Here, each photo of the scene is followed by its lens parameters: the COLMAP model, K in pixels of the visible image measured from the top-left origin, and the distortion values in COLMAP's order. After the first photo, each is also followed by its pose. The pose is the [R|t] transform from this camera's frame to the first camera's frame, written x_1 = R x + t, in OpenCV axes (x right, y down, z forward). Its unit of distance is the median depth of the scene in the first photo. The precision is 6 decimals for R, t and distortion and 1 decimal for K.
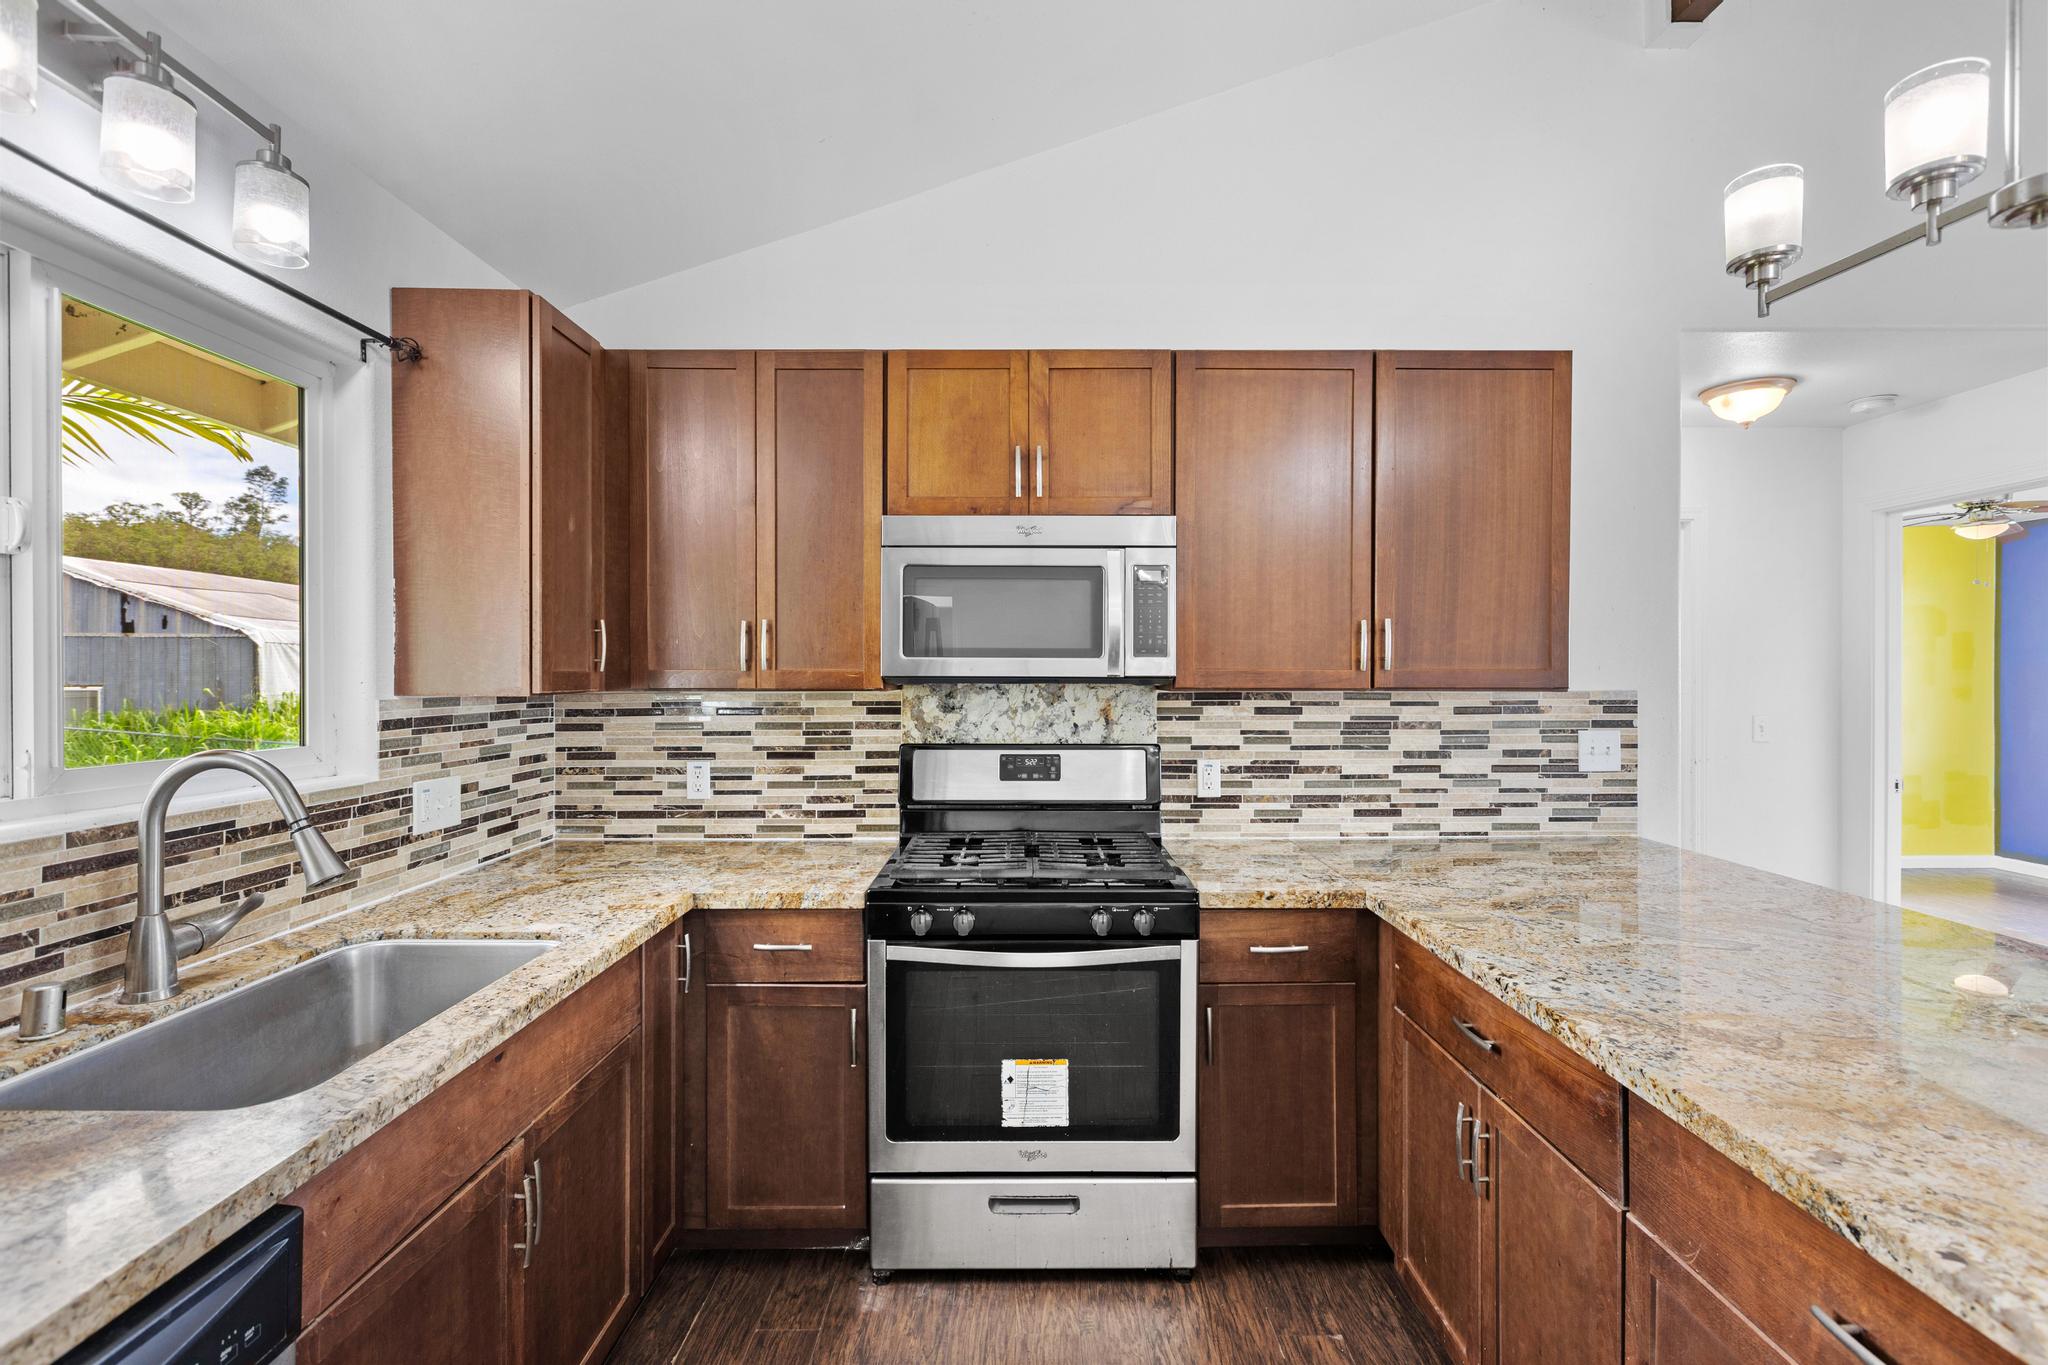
lens RADIAL K [[911.2, 0, 1031.3], [0, 911.2, 680.7], [0, 0, 1]] dist [0.003819, -0.001266]
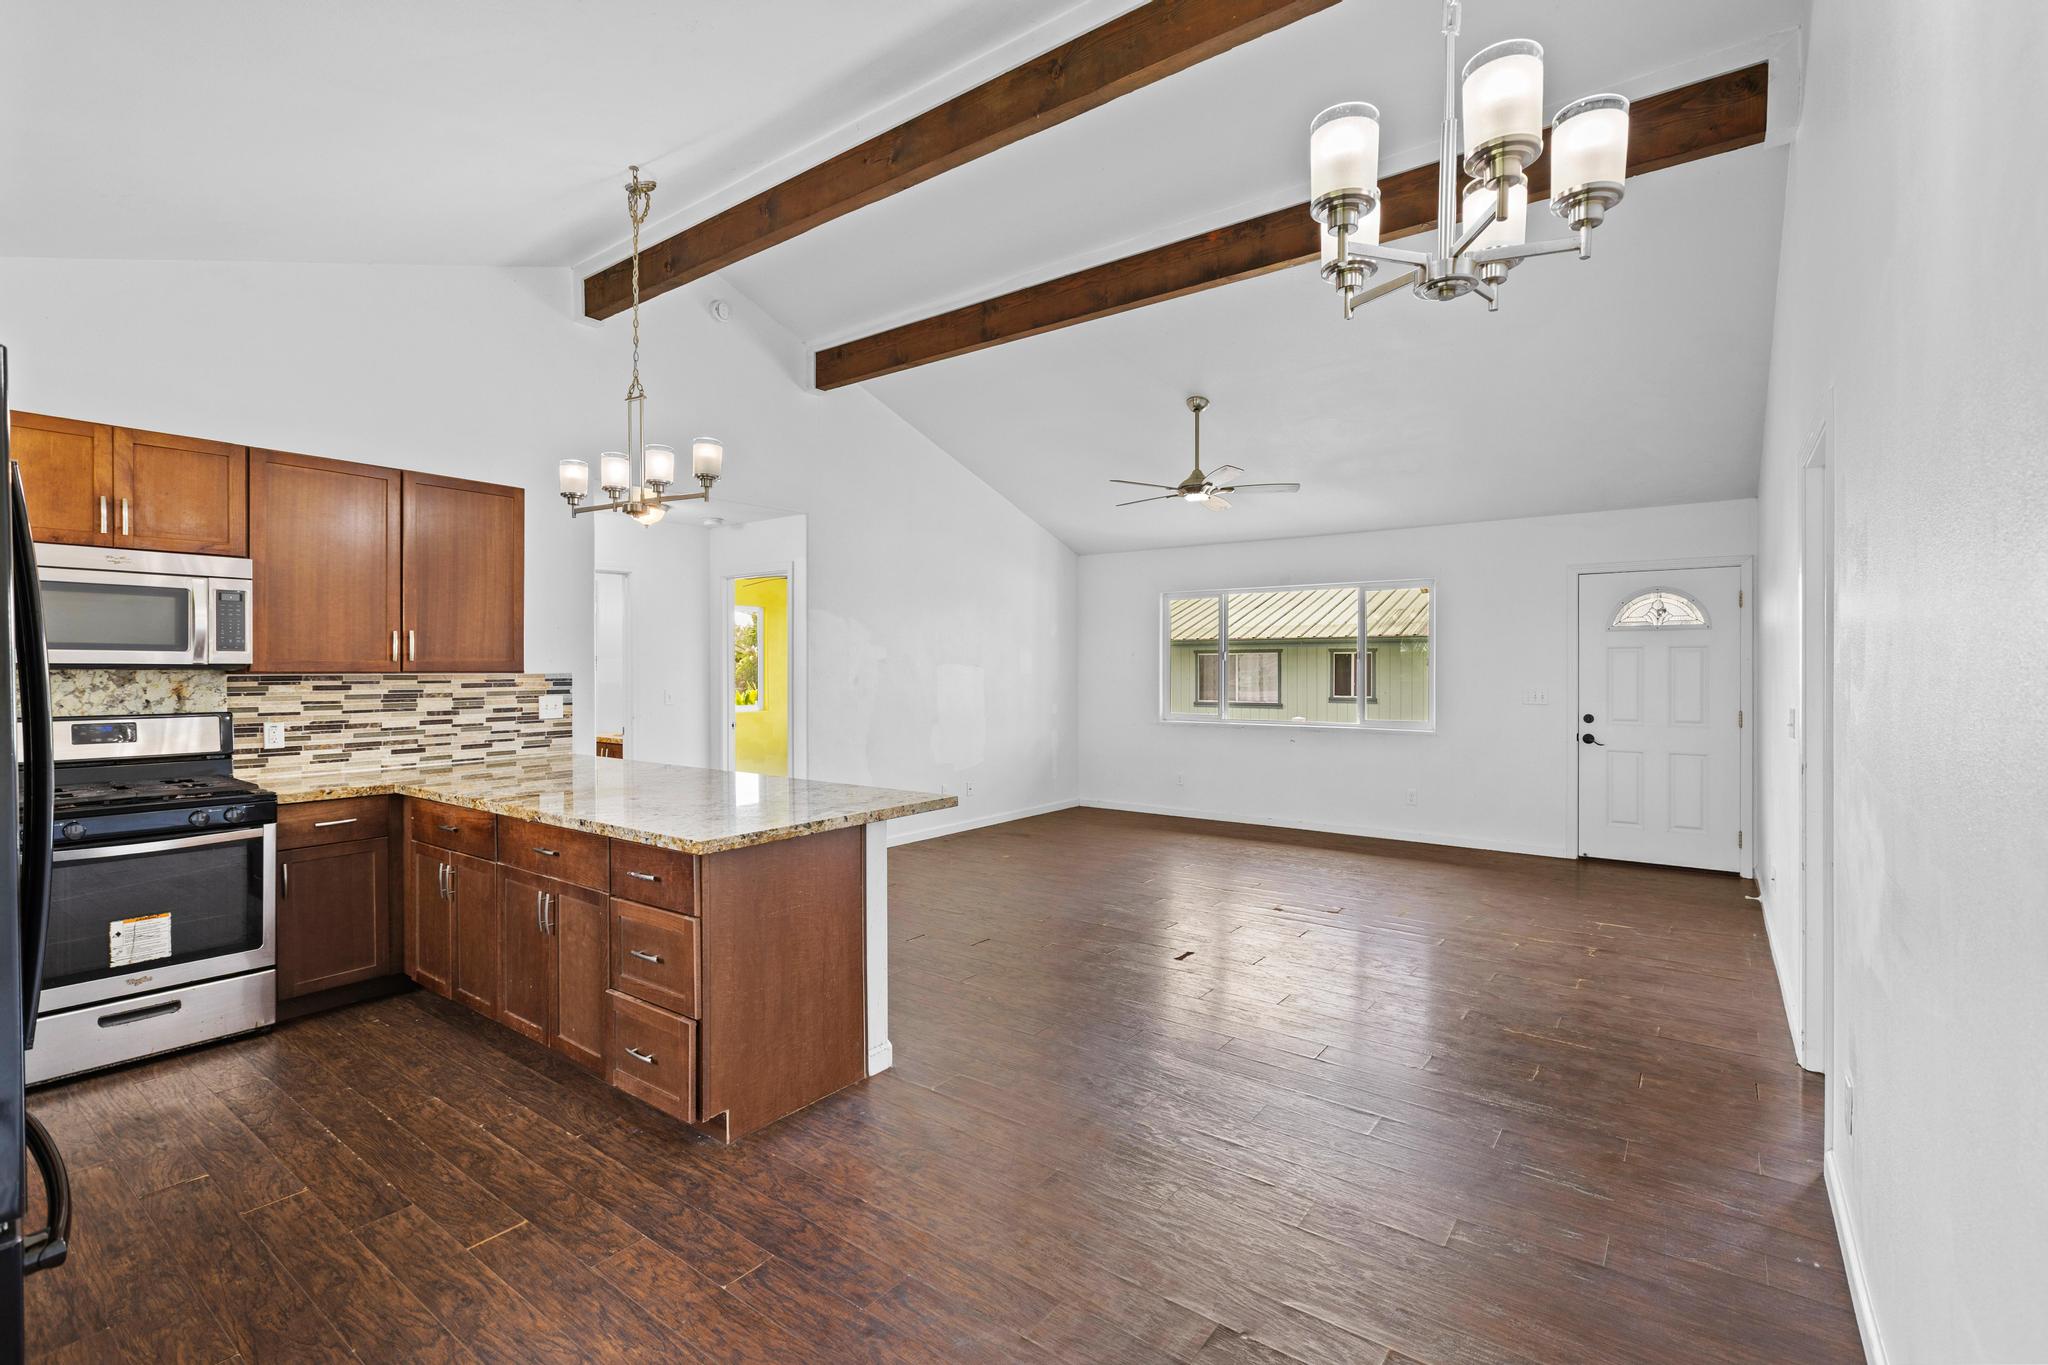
lens RADIAL K [[911.2, 0, 1030.2], [0, 911.2, 672.2], [0, 0, 1]] dist [0.003819, -0.001266]
pose [[0.599222, -0.003399, 0.800575, -0.272812], [0.006129, 0.999981, -0.000342, 0.016674], [-0.800559, 0.005111, 0.599232, -0.917900]]
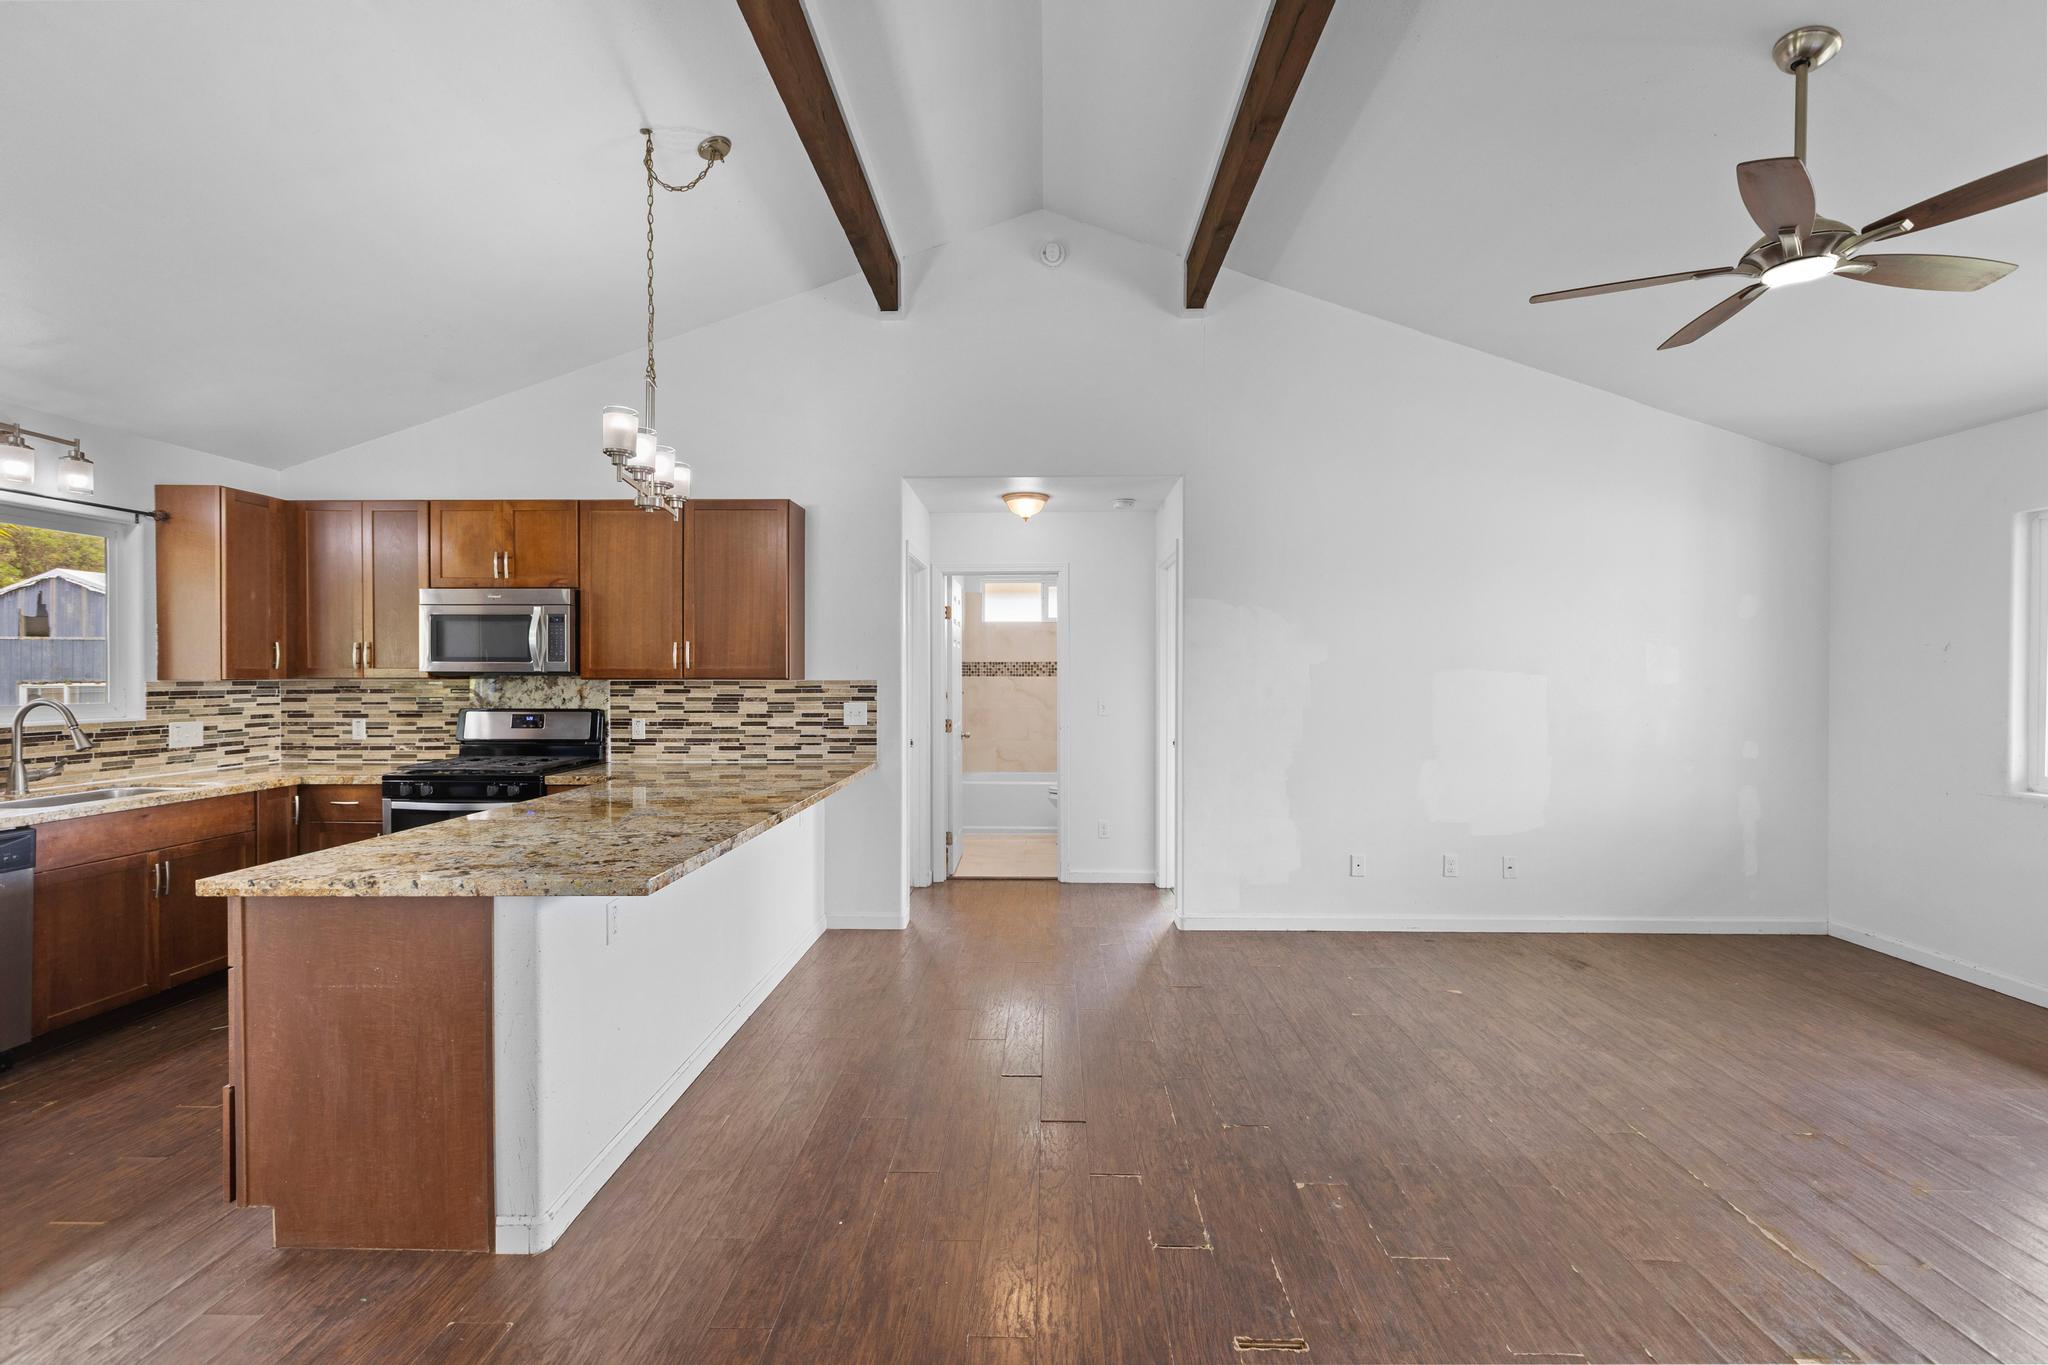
lens RADIAL K [[911.2, 0, 1028.7], [0, 911.2, 679.4], [0, 0, 1]] dist [0.003819, -0.001266]
pose [[0.999691, 0.001086, -0.024841, 1.124702], [-0.001092, 0.999999, -0.000218, 0.010750], [0.024841, 0.000245, 0.999691, -0.866684]]
